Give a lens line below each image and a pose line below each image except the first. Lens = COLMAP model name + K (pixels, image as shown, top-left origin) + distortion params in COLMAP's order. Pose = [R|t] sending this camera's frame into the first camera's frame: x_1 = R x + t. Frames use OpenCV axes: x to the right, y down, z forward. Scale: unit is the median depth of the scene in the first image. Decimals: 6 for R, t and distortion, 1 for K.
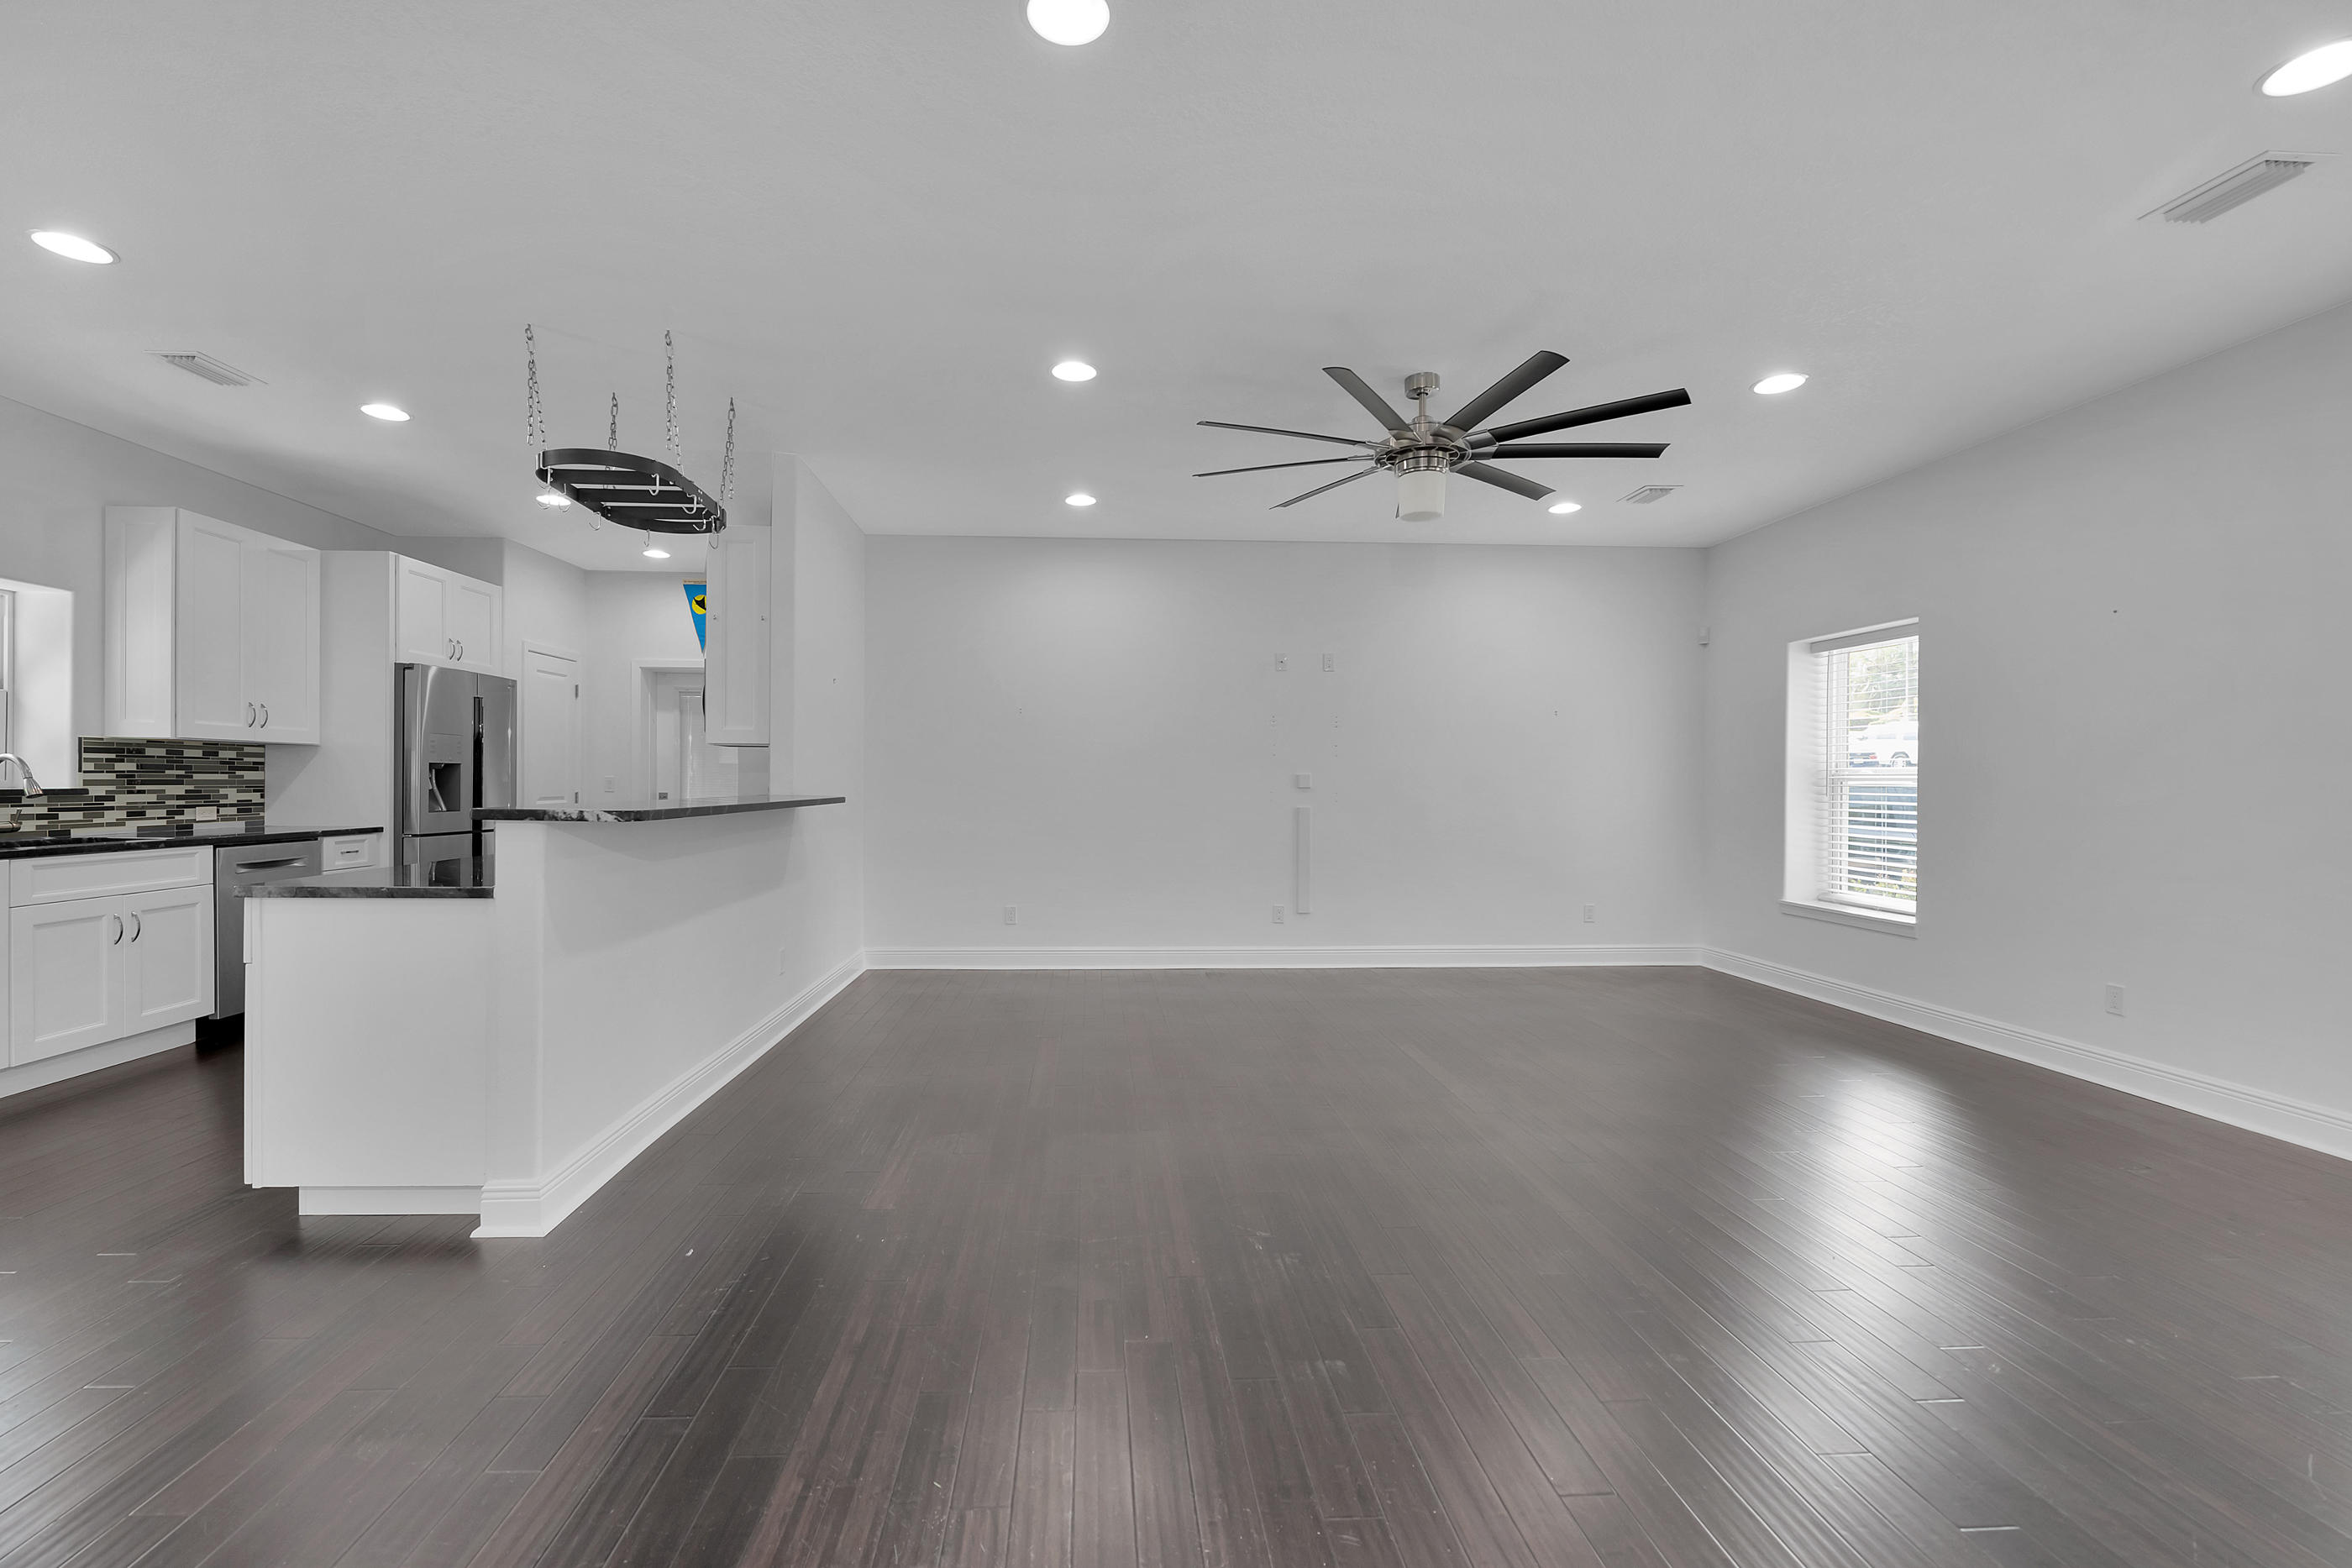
lens RADIAL K [[966.4, 0, 1136.4], [0, 966.4, 793.2], [0, 0, 1]] dist [-0.006664, -0.001851]
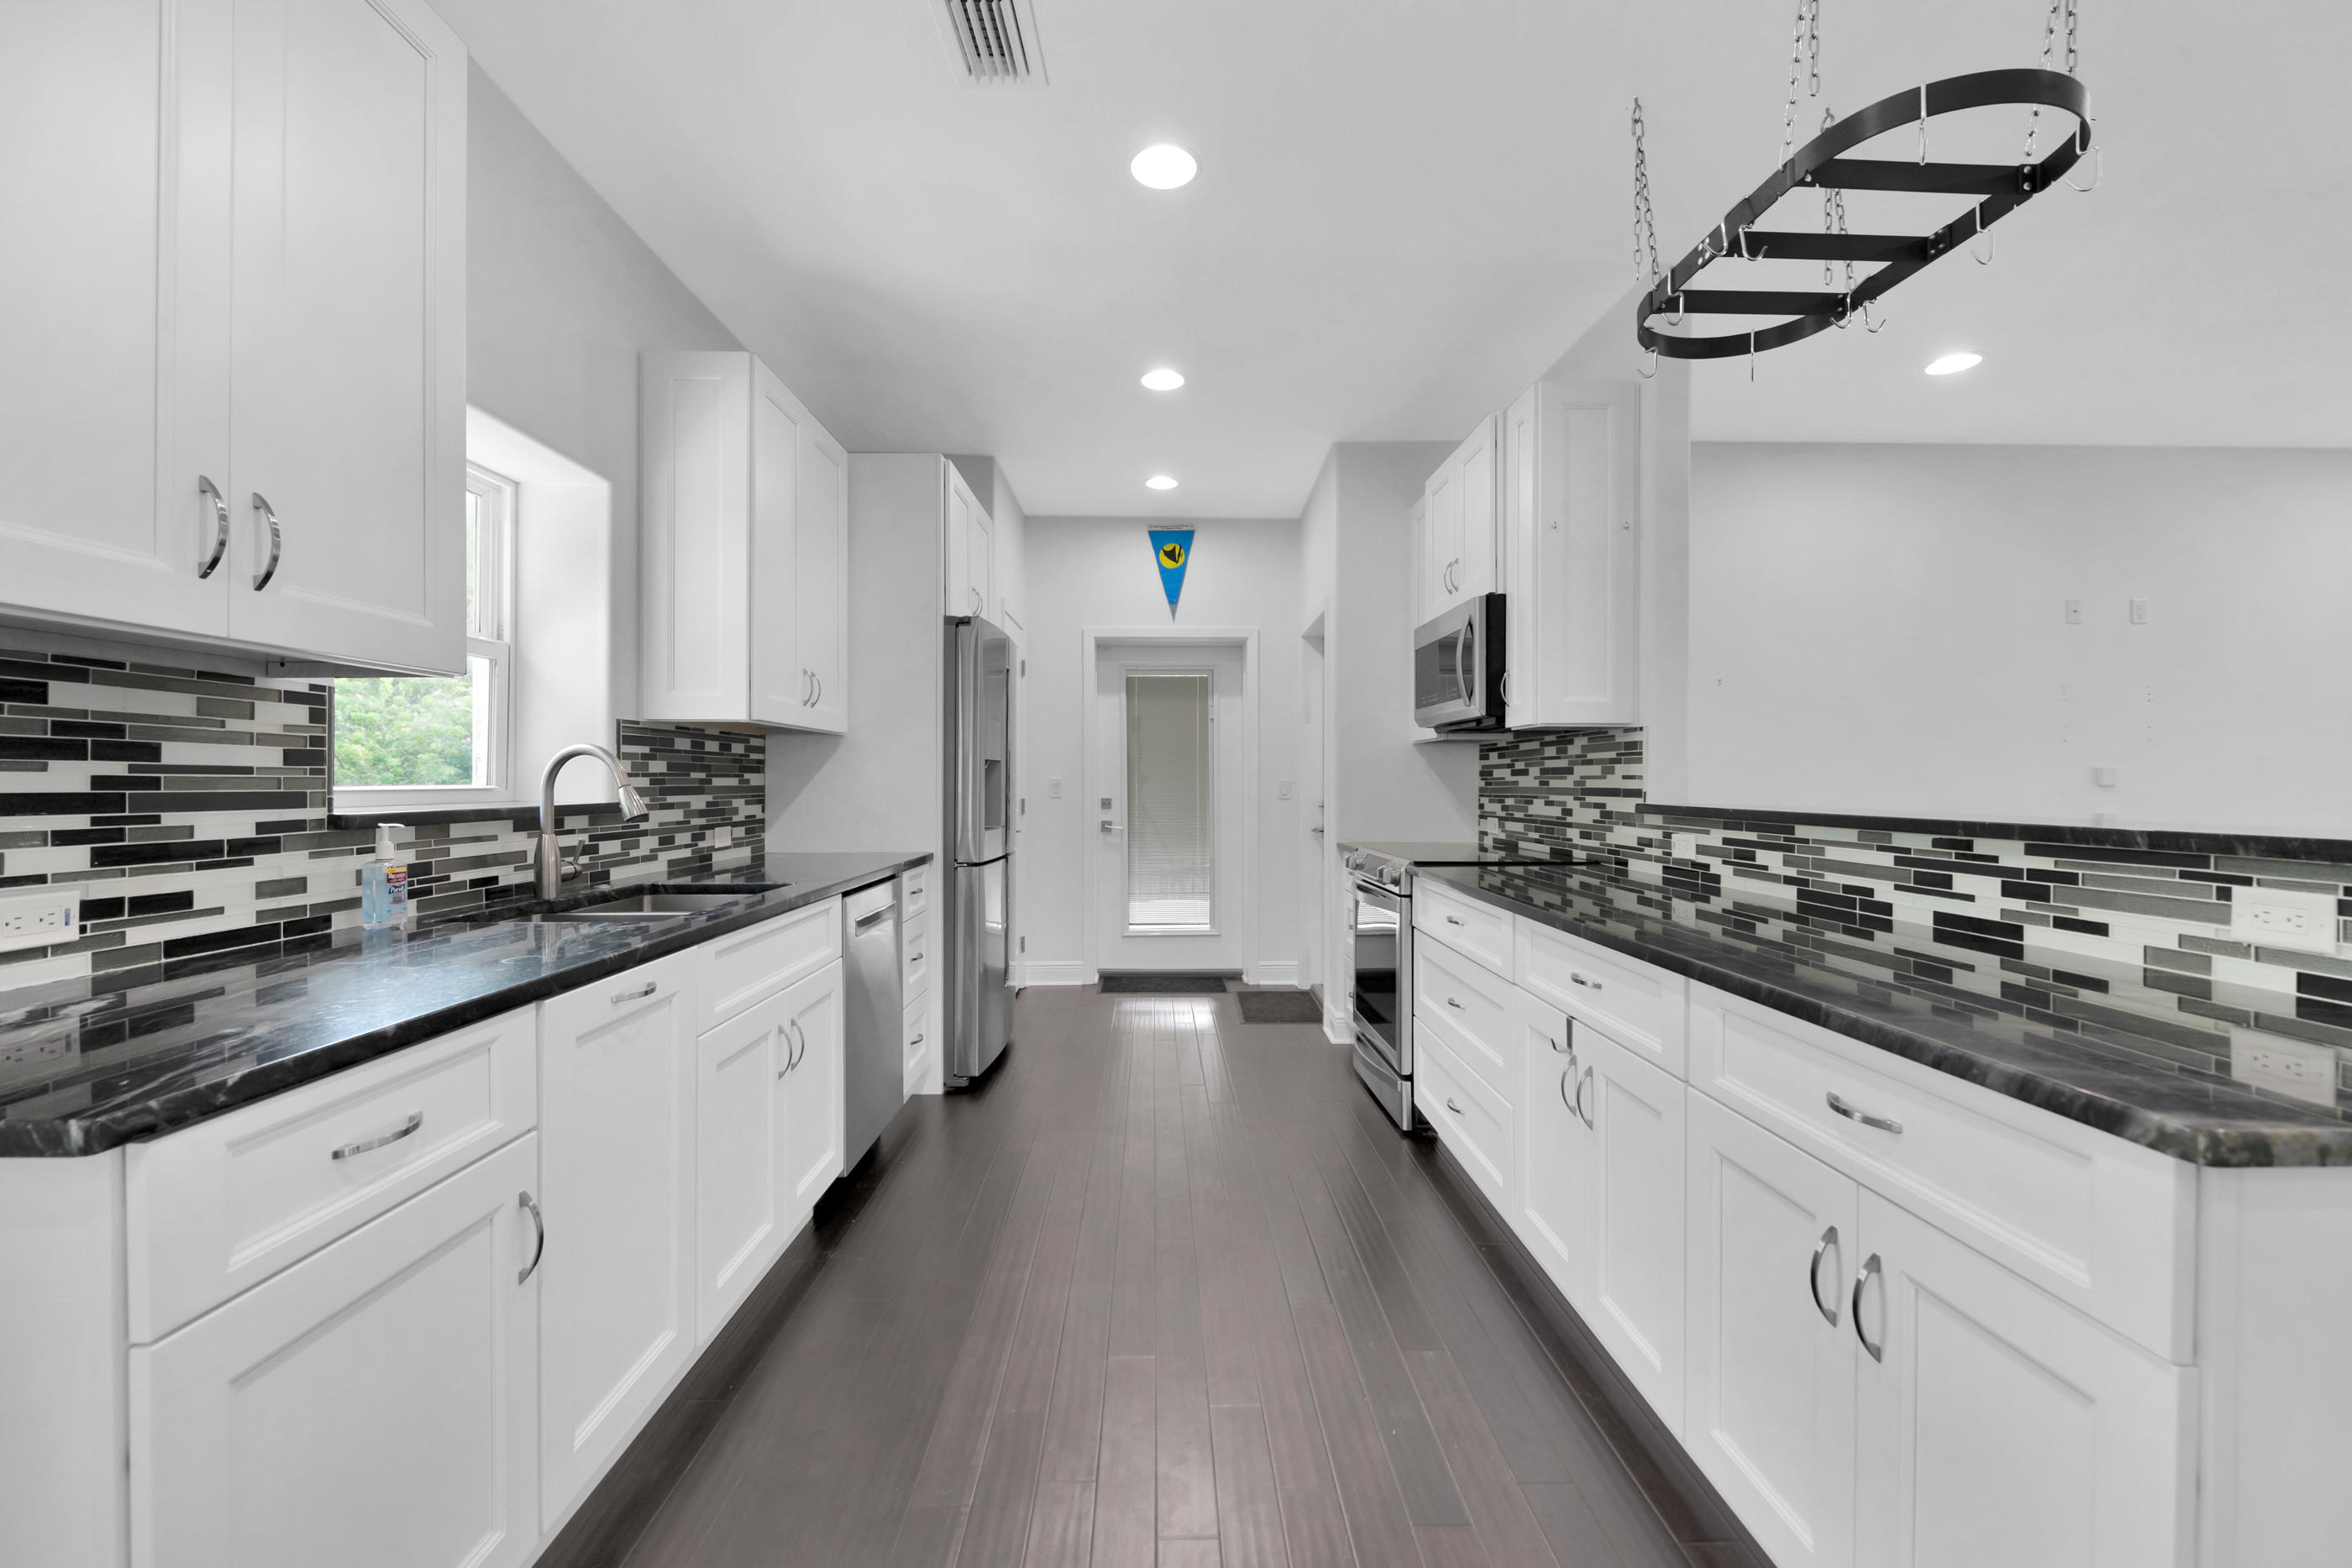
lens RADIAL K [[966.4, 0, 1190.1], [0, 966.4, 782.3], [0, 0, 1]] dist [-0.006664, -0.001851]
pose [[0.999503, -0.007778, -0.030544, -0.688133], [0.007448, 0.999913, -0.010892, -0.007797], [0.030626, 0.010659, 0.999474, 0.373833]]
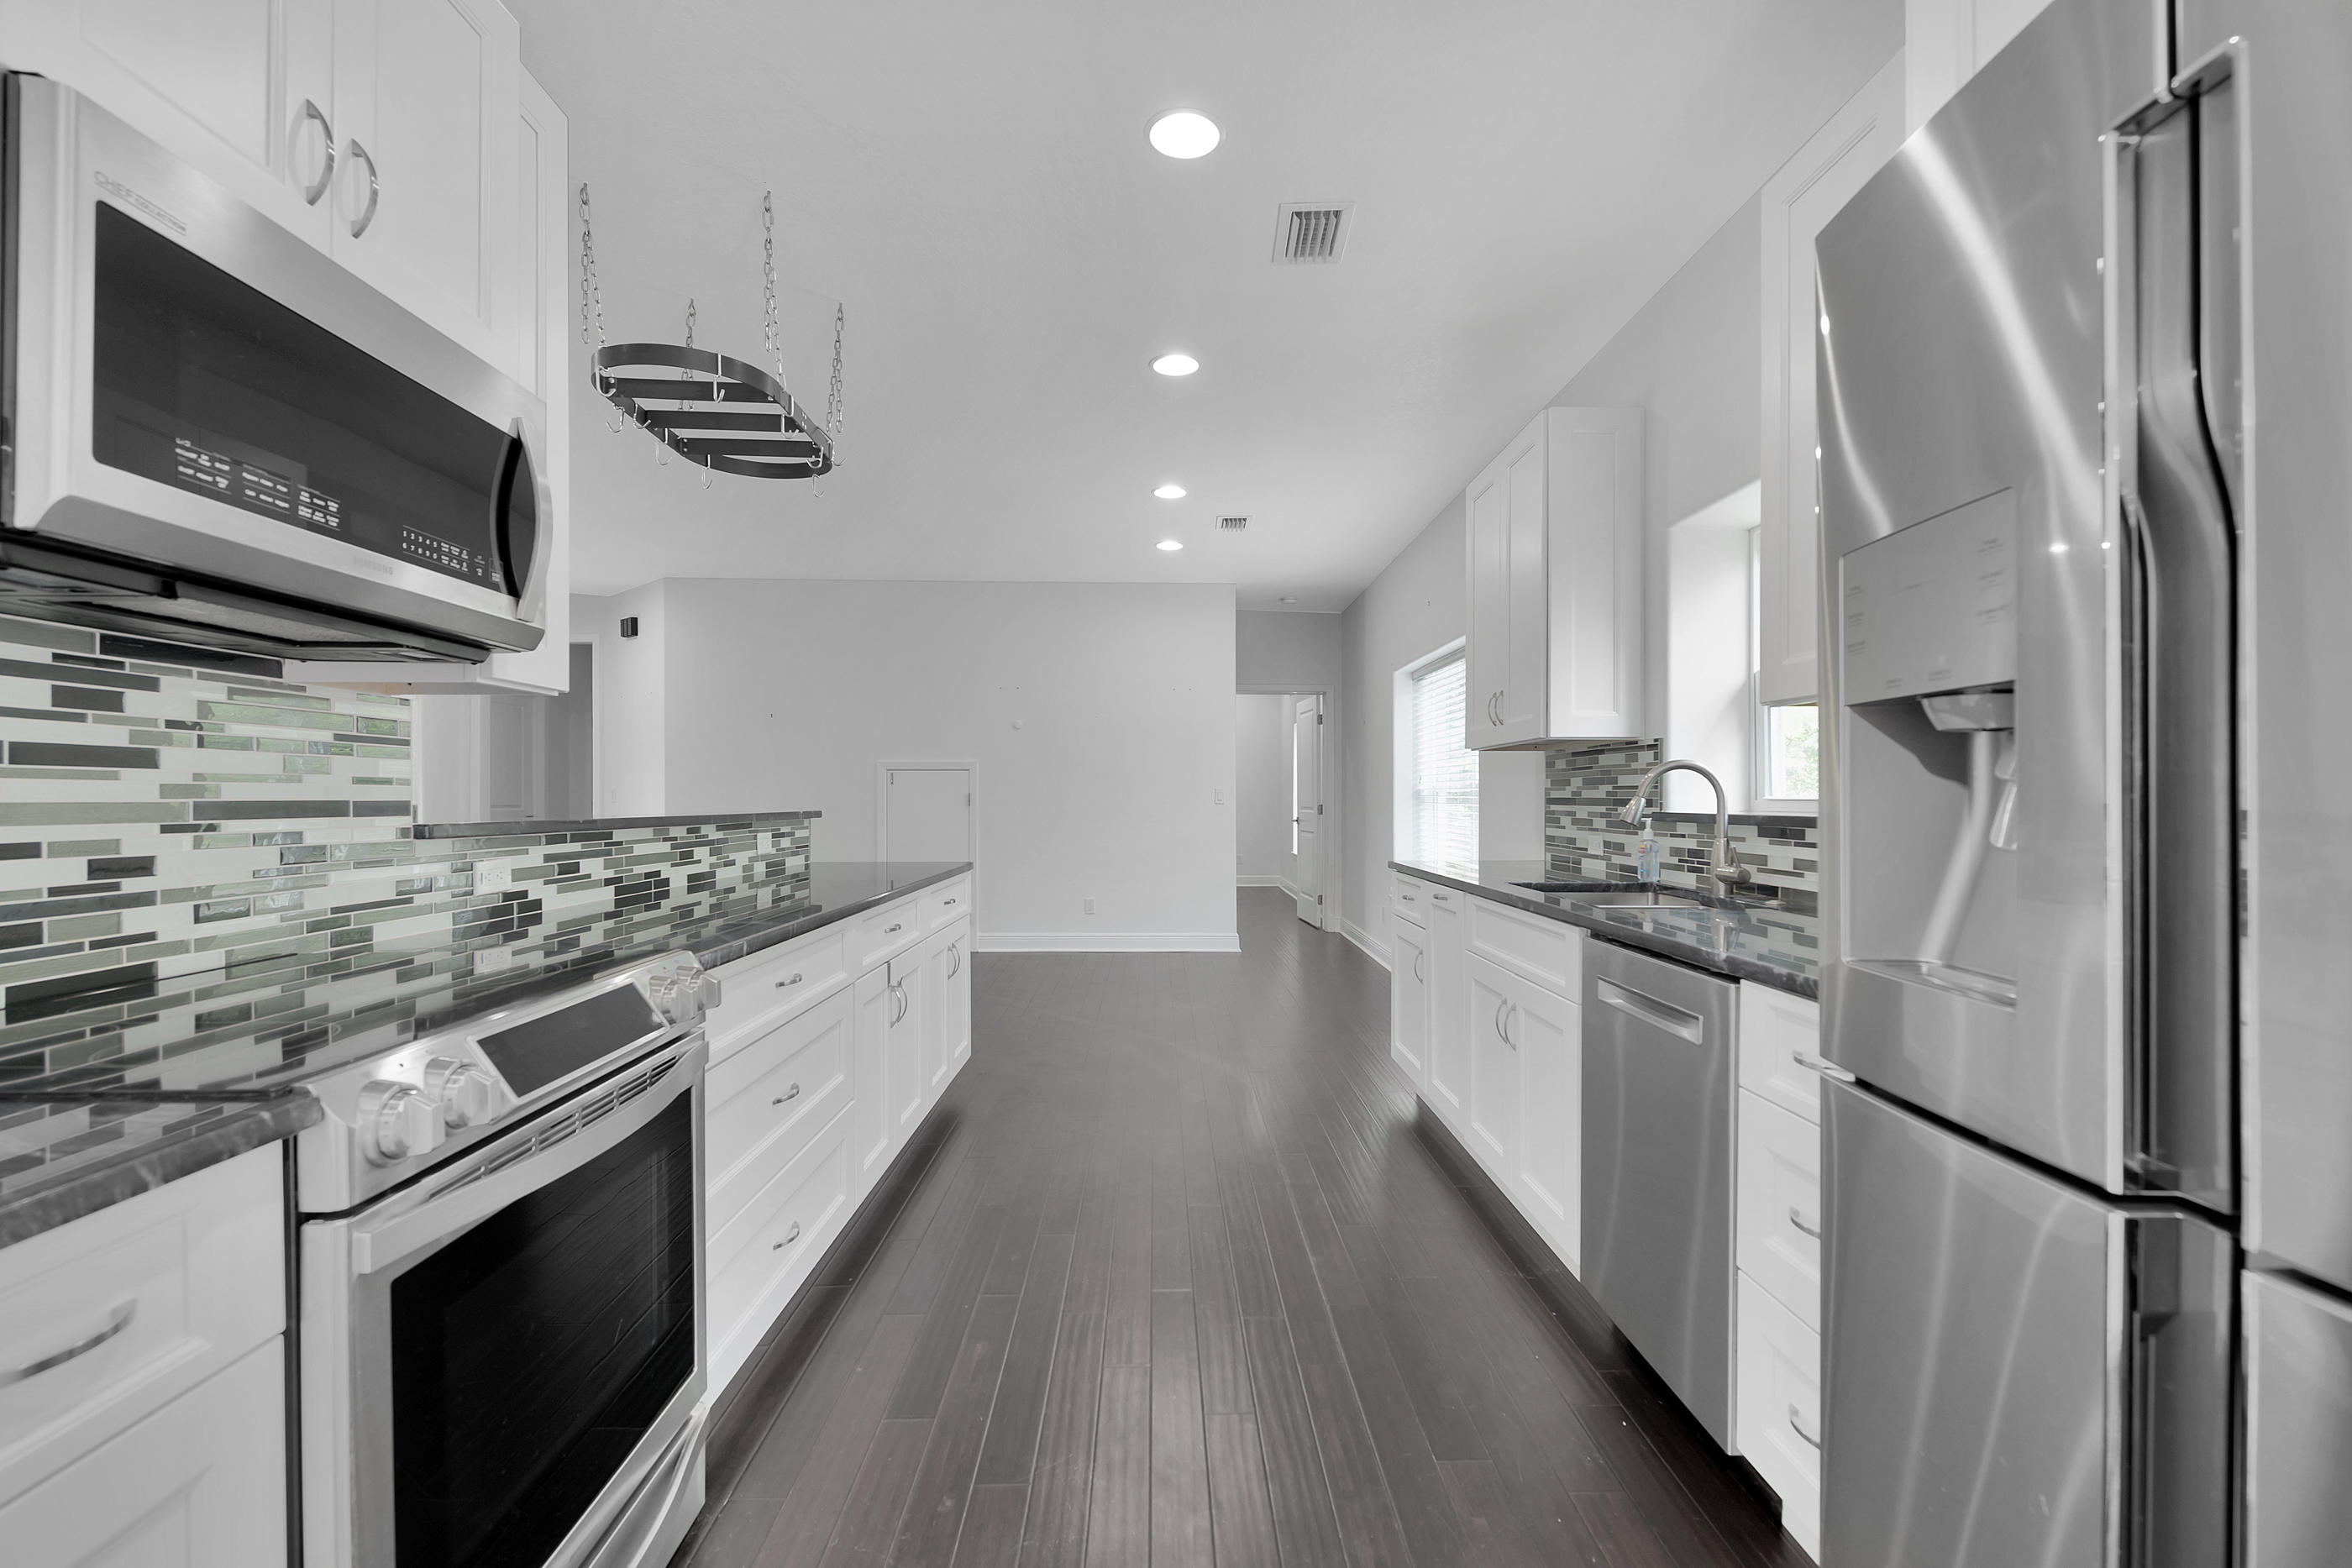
lens RADIAL K [[1017.4, 0, 1175.7], [0, 1017.4, 786.6], [0, 0, 1]] dist [-0.001600, -0.001738]
pose [[-0.998973, -0.008669, 0.044469, -0.738284], [-0.008596, 0.999961, 0.001825, -0.017712], [-0.044483, 0.001441, -0.999009, 1.459820]]
